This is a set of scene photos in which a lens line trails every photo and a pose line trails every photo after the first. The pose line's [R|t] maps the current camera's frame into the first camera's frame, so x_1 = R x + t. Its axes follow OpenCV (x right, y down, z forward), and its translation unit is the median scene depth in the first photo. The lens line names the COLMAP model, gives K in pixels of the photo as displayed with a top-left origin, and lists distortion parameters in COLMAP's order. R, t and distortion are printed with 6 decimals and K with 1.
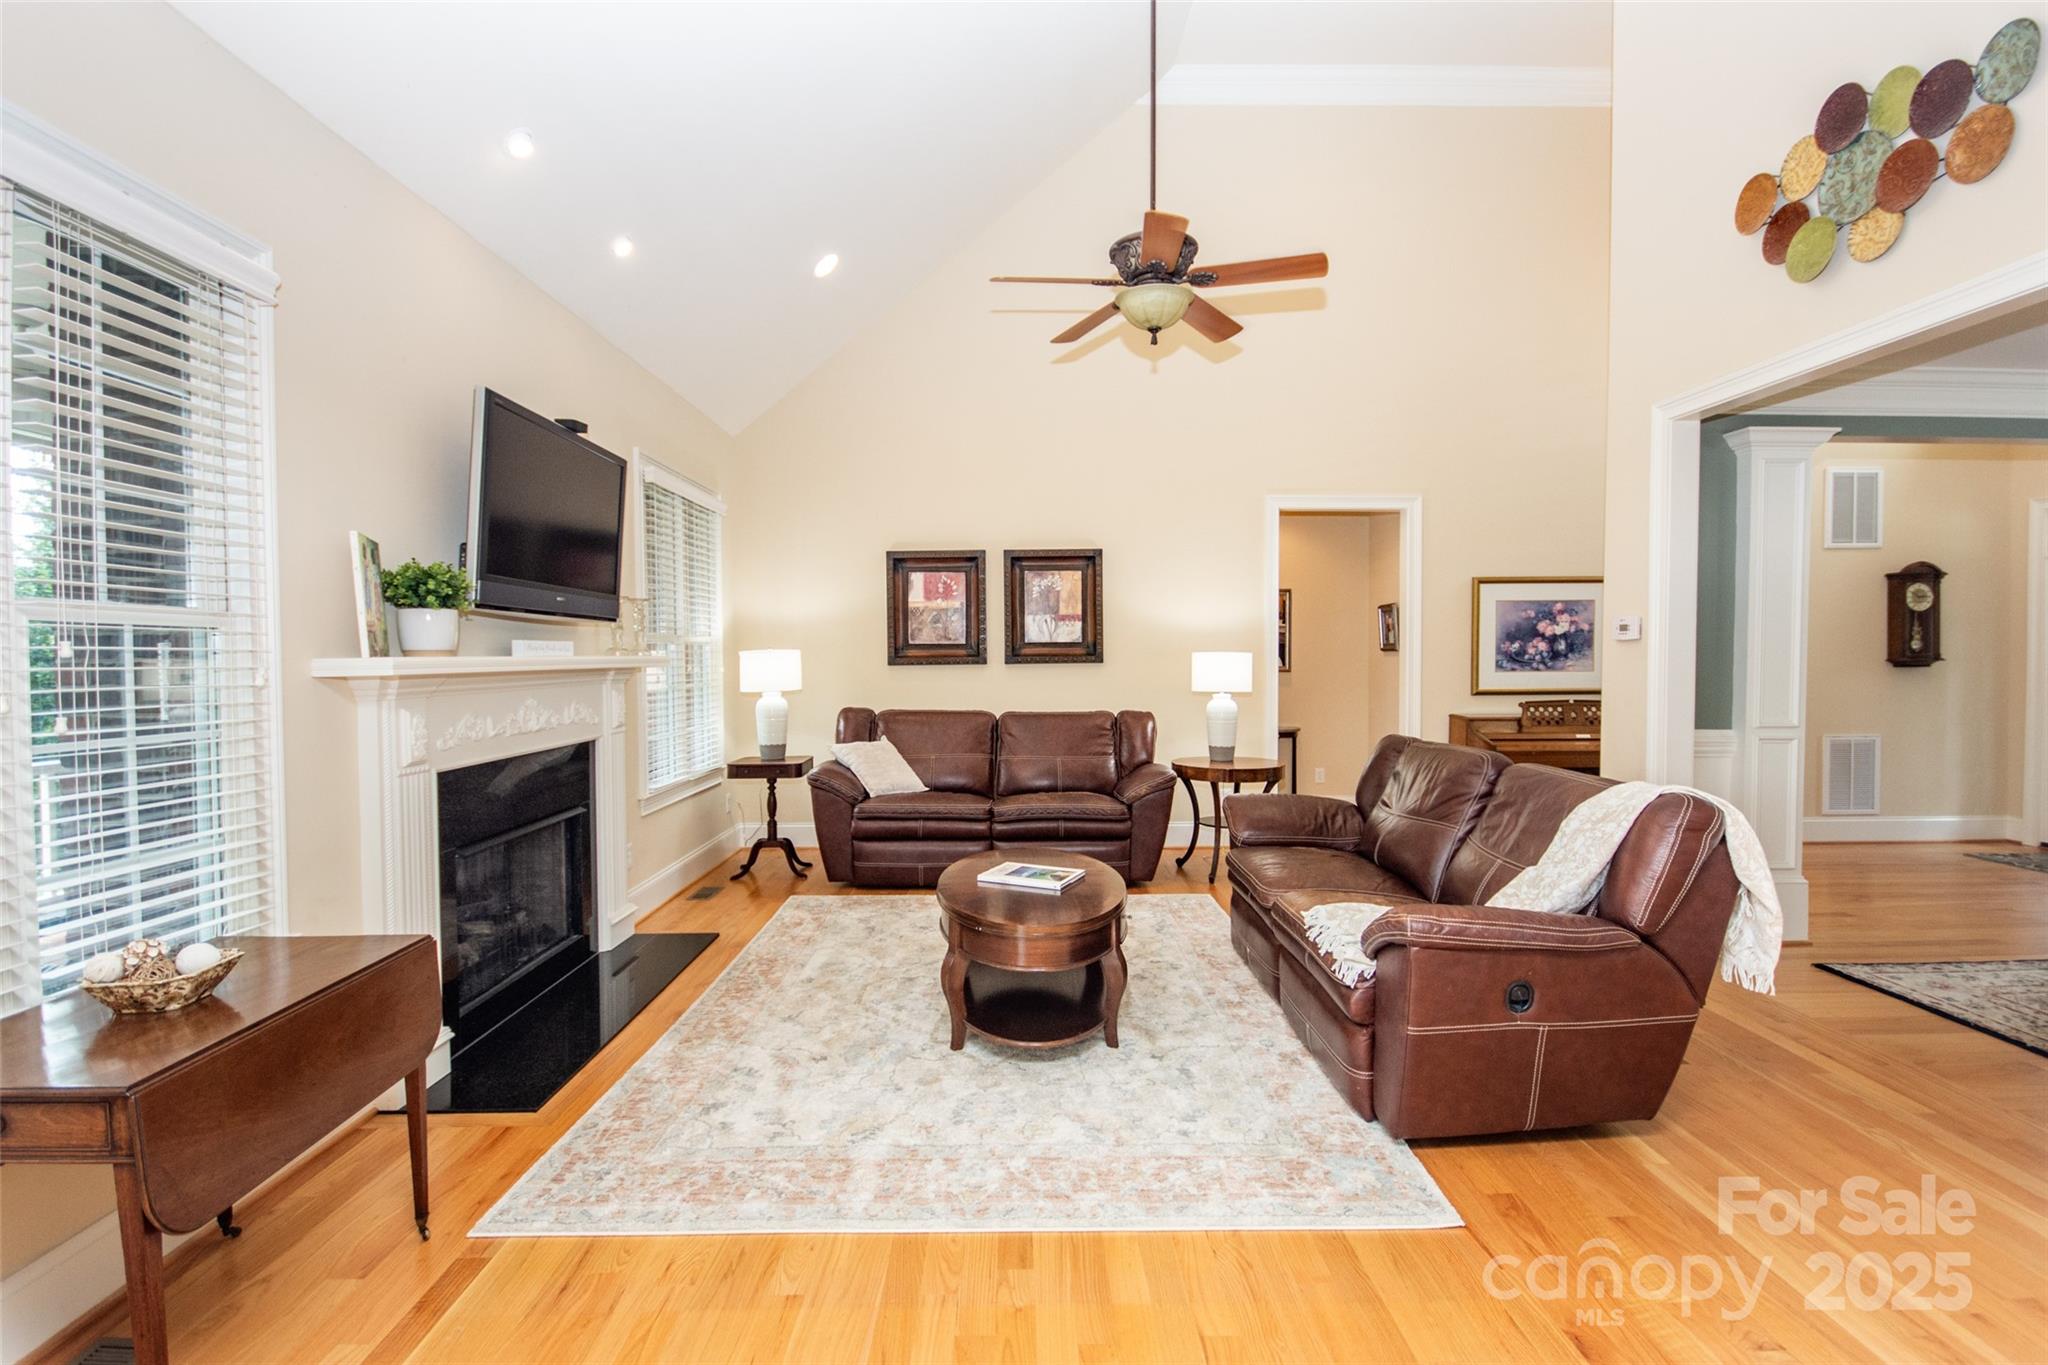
lens RADIAL K [[917.9, 0, 1025.9], [0, 917.9, 668.2], [0, 0, 1]] dist [-0.000943, -0.005994]
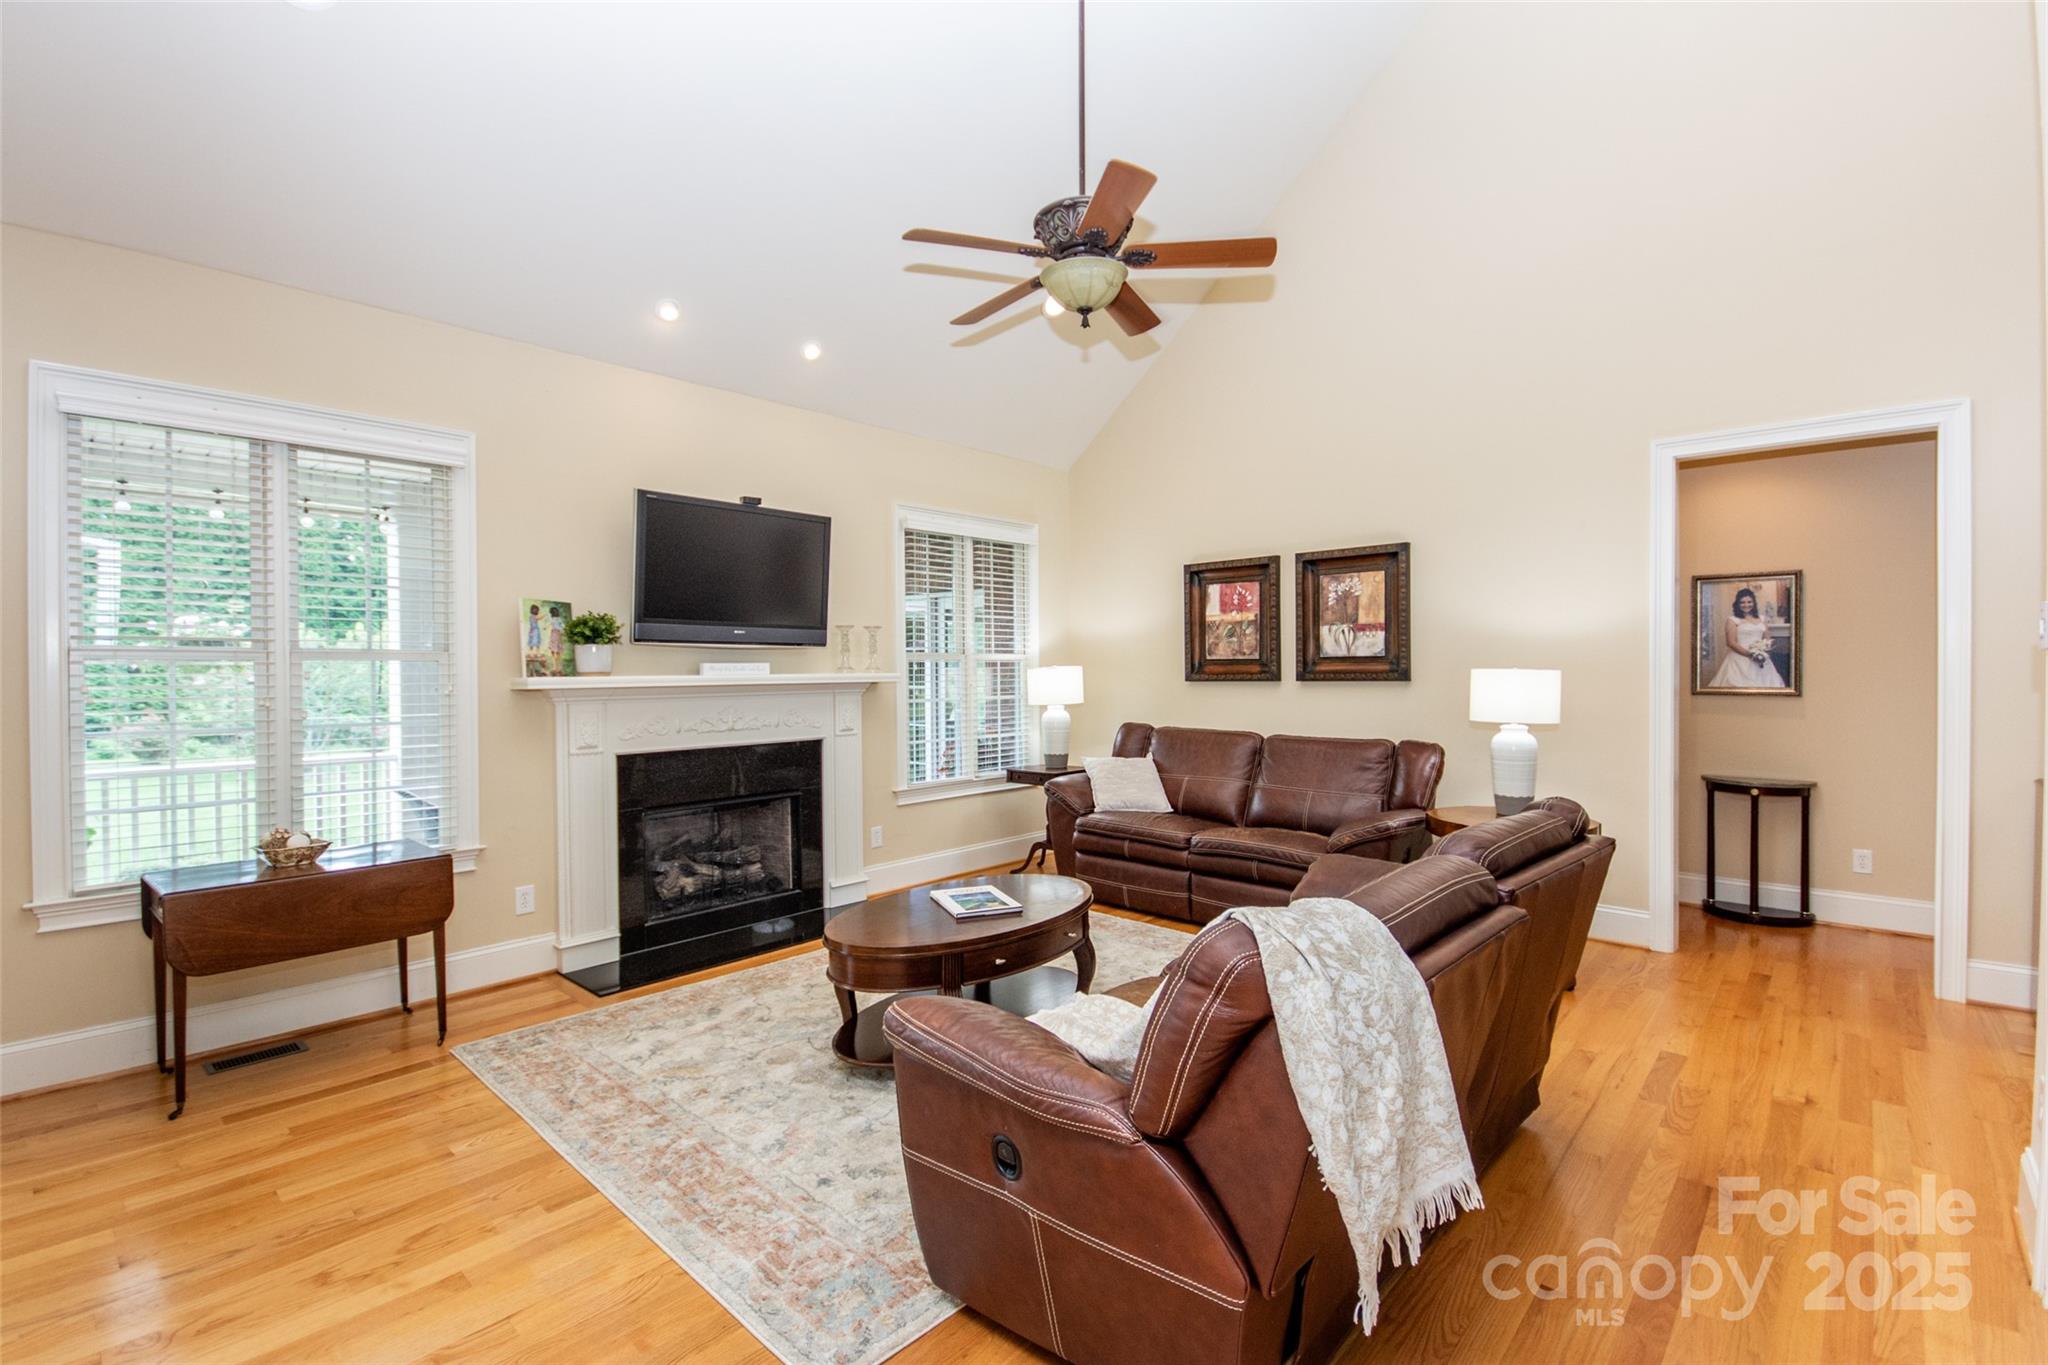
lens RADIAL K [[917.9, 0, 1072.8], [0, 917.9, 668.2], [0, 0, 1]] dist [-0.000943, -0.005994]
pose [[0.733307, 0.000932, -0.679897, 0.425640], [-0.007271, 0.999953, -0.006472, -0.009869], [0.679859, 0.009690, 0.733279, 0.198340]]
